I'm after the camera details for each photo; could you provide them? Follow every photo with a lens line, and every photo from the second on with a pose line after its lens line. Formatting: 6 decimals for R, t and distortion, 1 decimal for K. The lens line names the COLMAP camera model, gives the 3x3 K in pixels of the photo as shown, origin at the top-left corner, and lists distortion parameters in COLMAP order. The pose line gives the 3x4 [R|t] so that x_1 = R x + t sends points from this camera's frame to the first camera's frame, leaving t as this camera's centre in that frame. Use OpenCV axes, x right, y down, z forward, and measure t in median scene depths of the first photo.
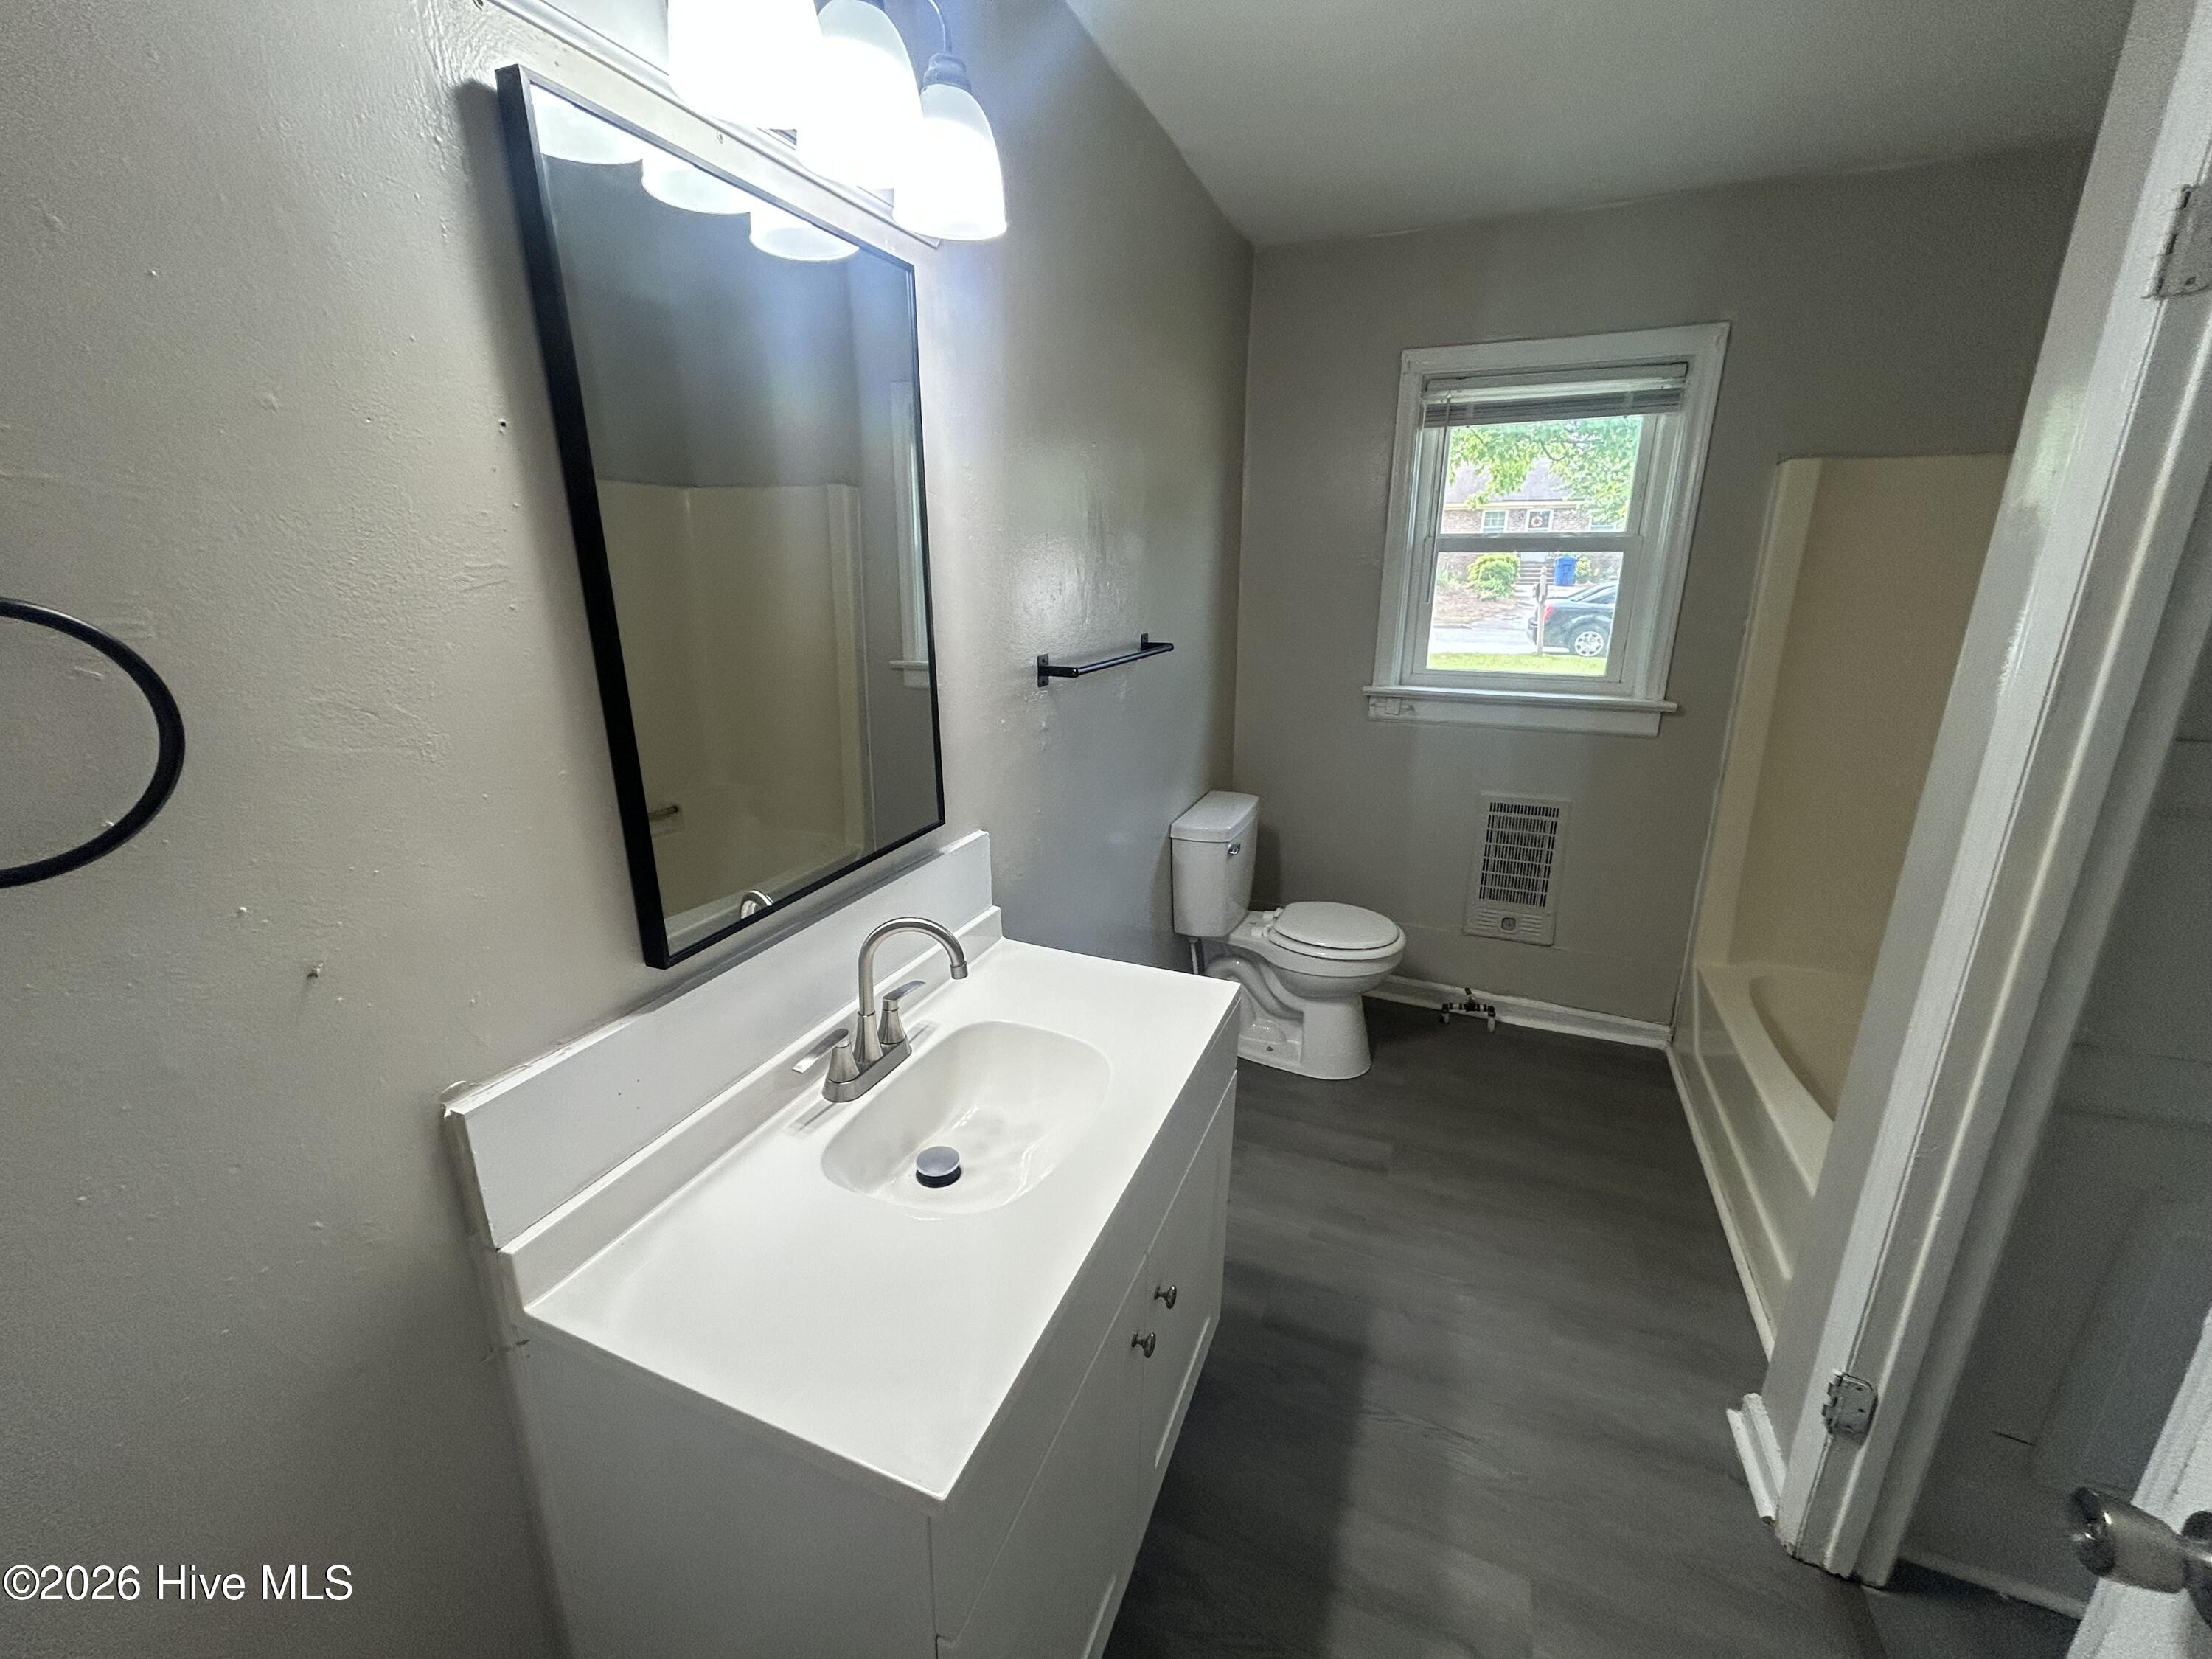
lens RADIAL K [[891.4, 0, 1108.5], [0, 891.4, 826.2], [0, 0, 1]] dist [0.003225, -0.000193]
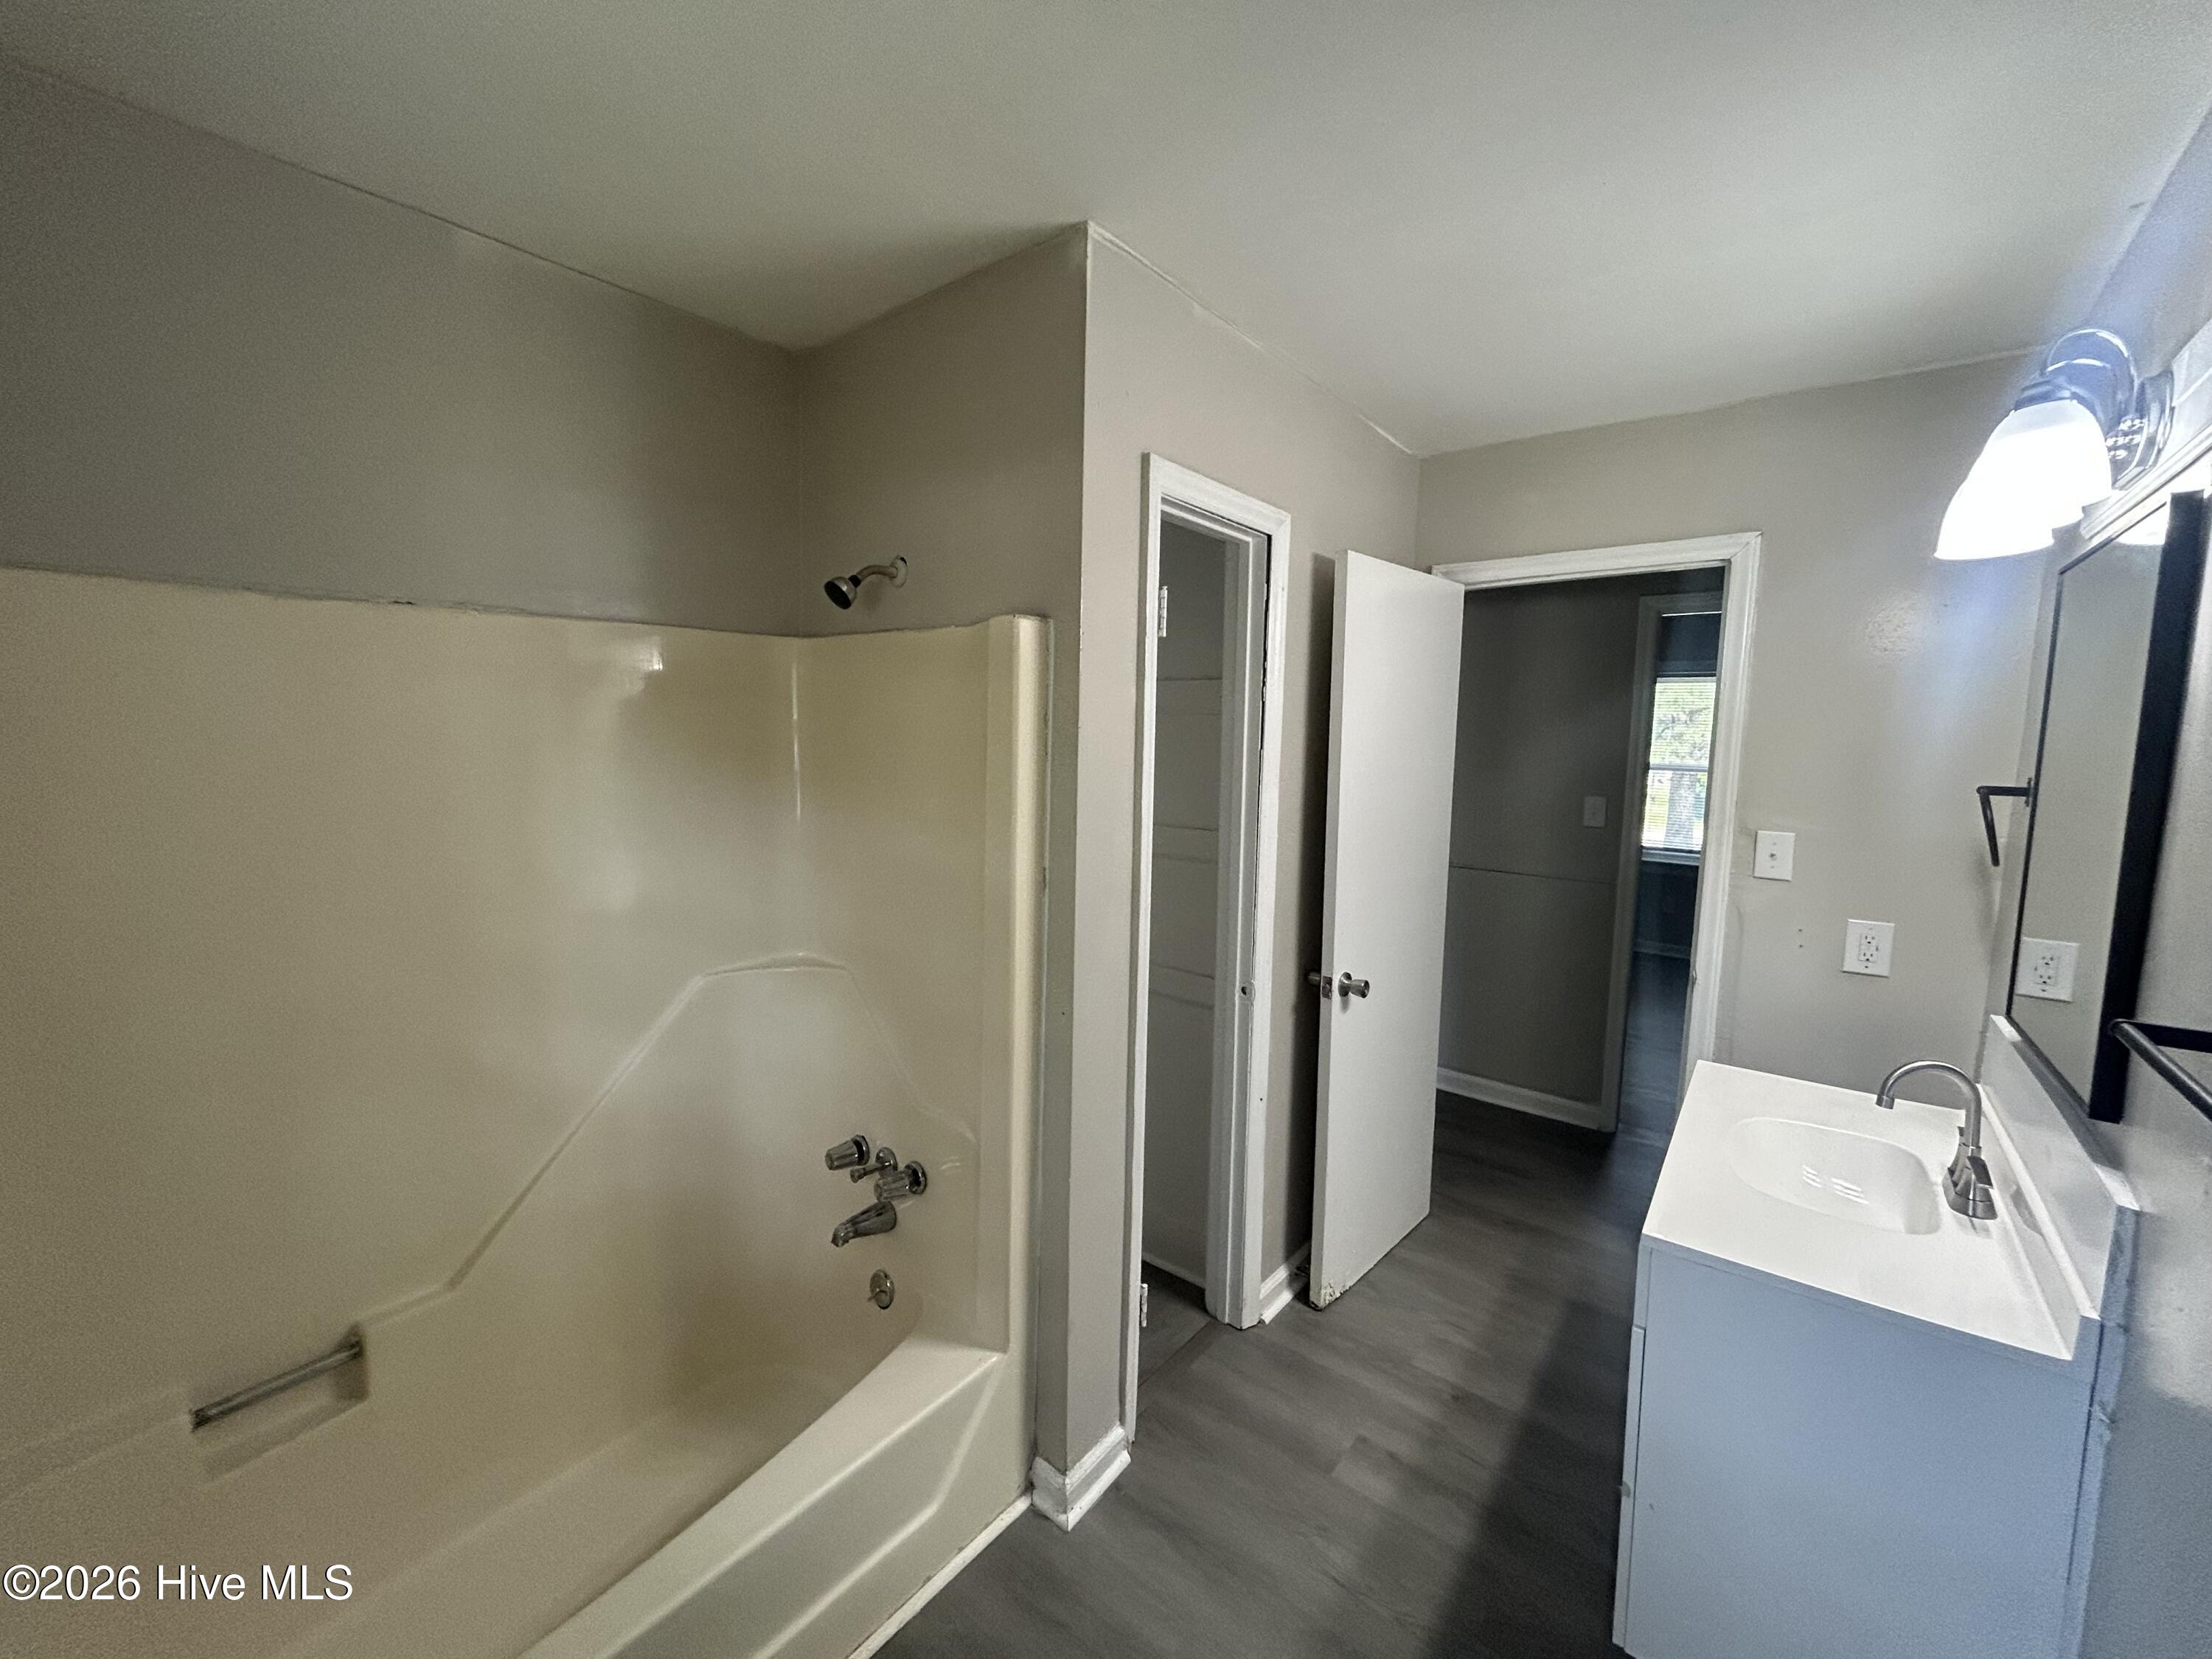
lens RADIAL K [[891.4, 0, 1108.5], [0, 891.4, 826.2], [0, 0, 1]] dist [0.003225, -0.000193]
pose [[-0.964617, -0.041984, 0.260291, 0.374757], [0.058946, 0.927910, 0.368115, -0.470216], [-0.256982, 0.370433, -0.892603, 1.499488]]
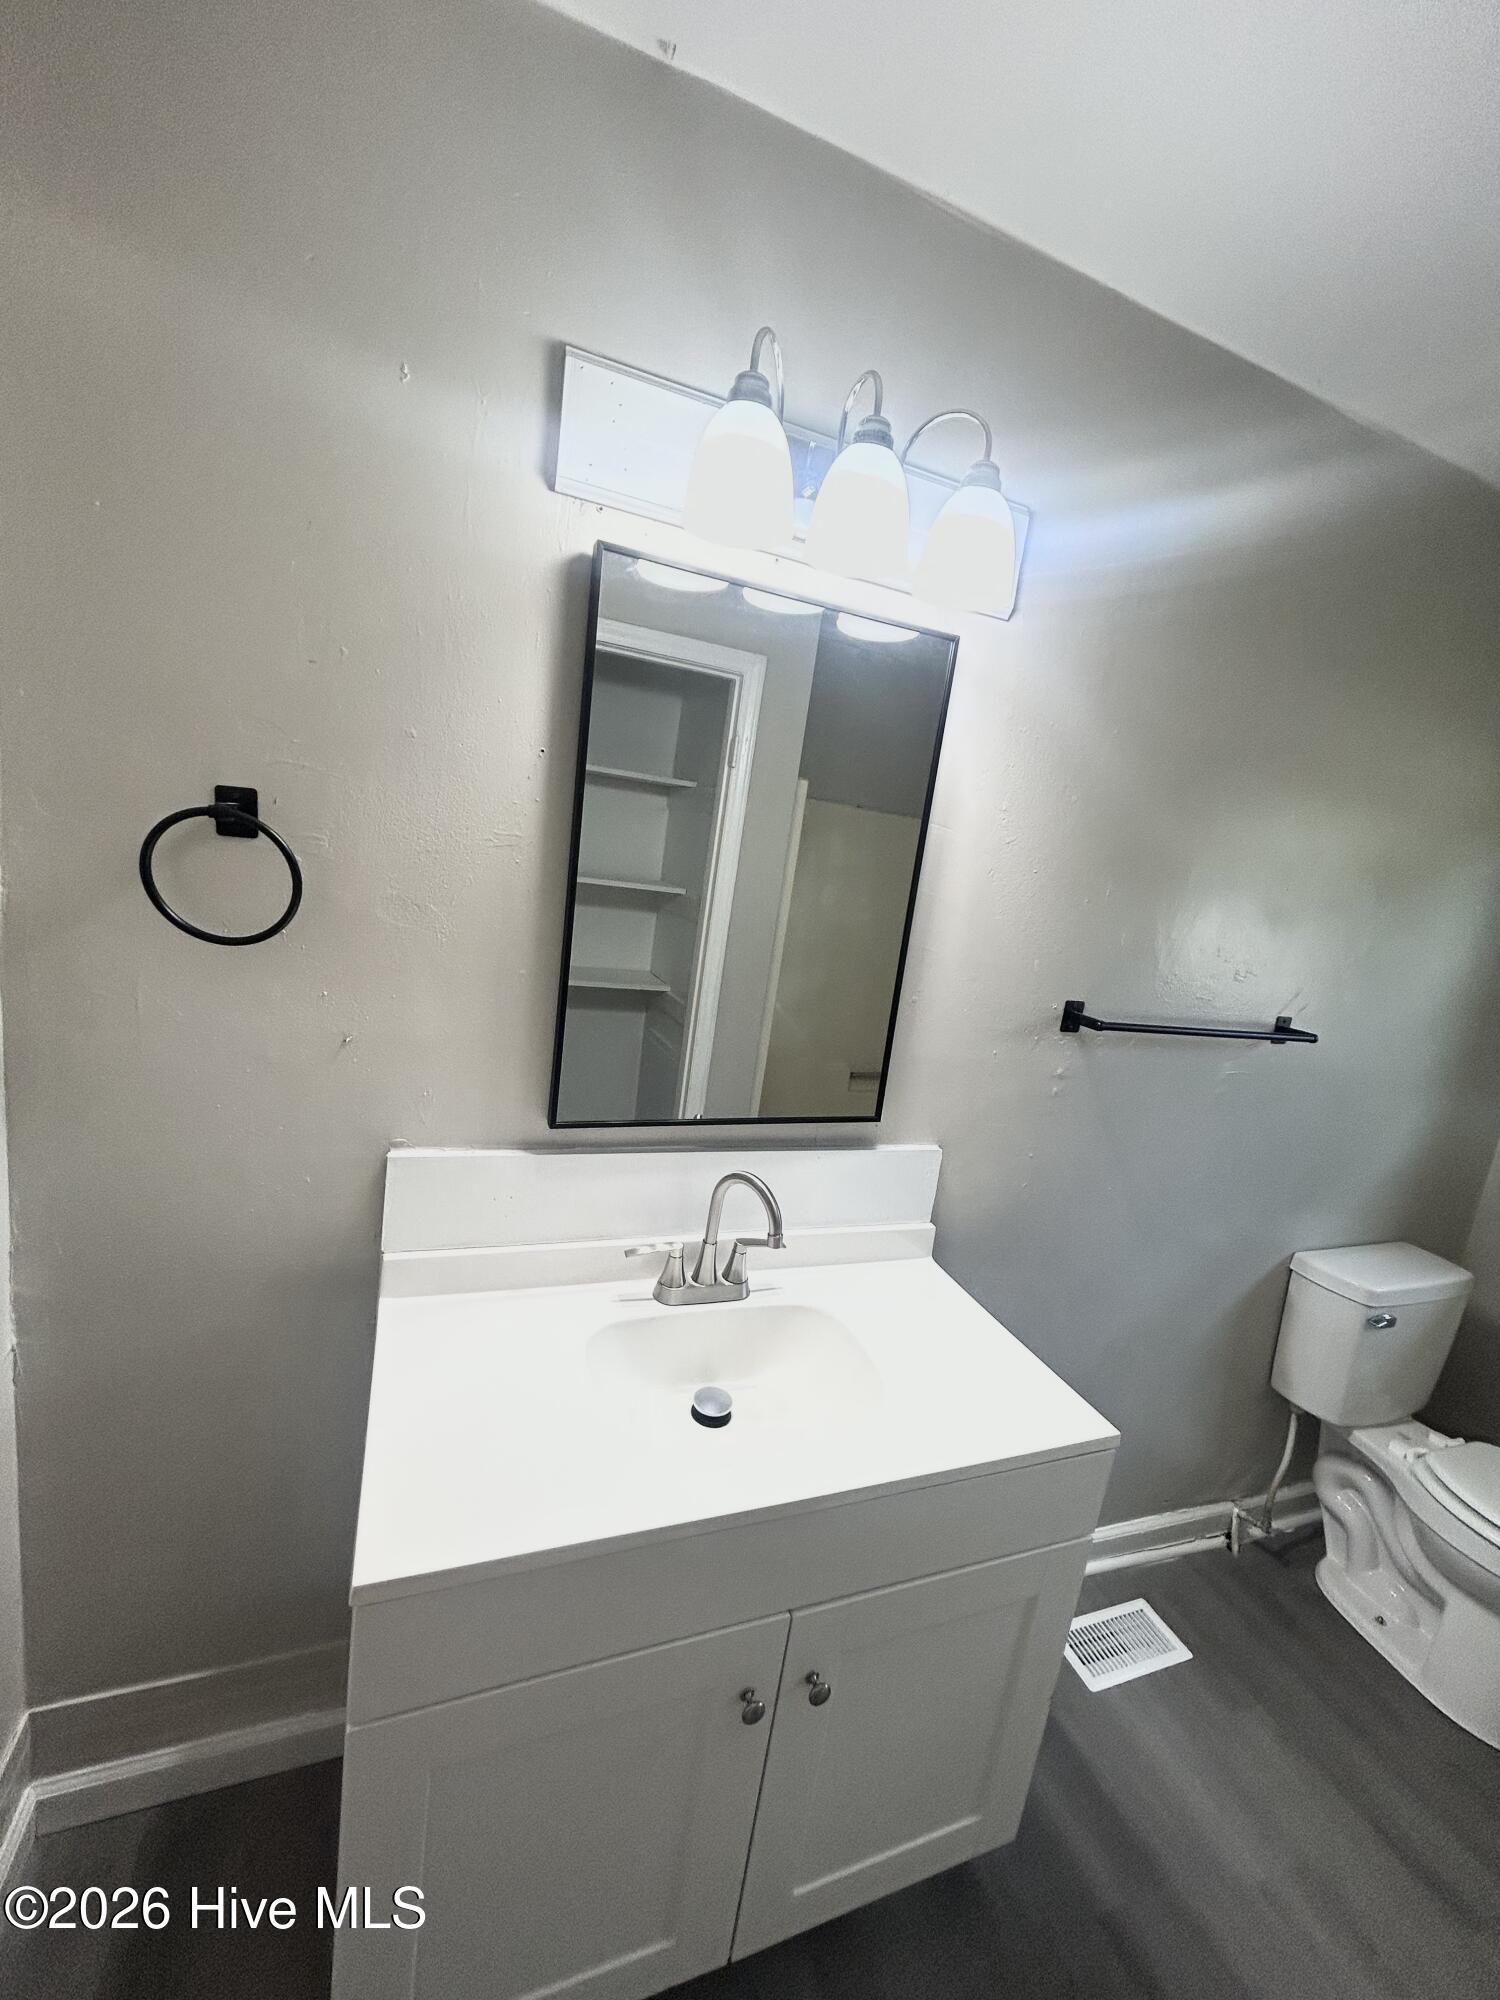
lens RADIAL K [[806.0, 0, 750.0], [0, 806.0, 1000.0], [0, 0, 1]] dist [0.003225, -0.000193]
pose [[0.686395, 0.214944, -0.694738, 0.290963], [-0.330168, 0.943297, -0.034358, -0.046305], [0.647959, 0.252964, 0.718442, 0.141503]]
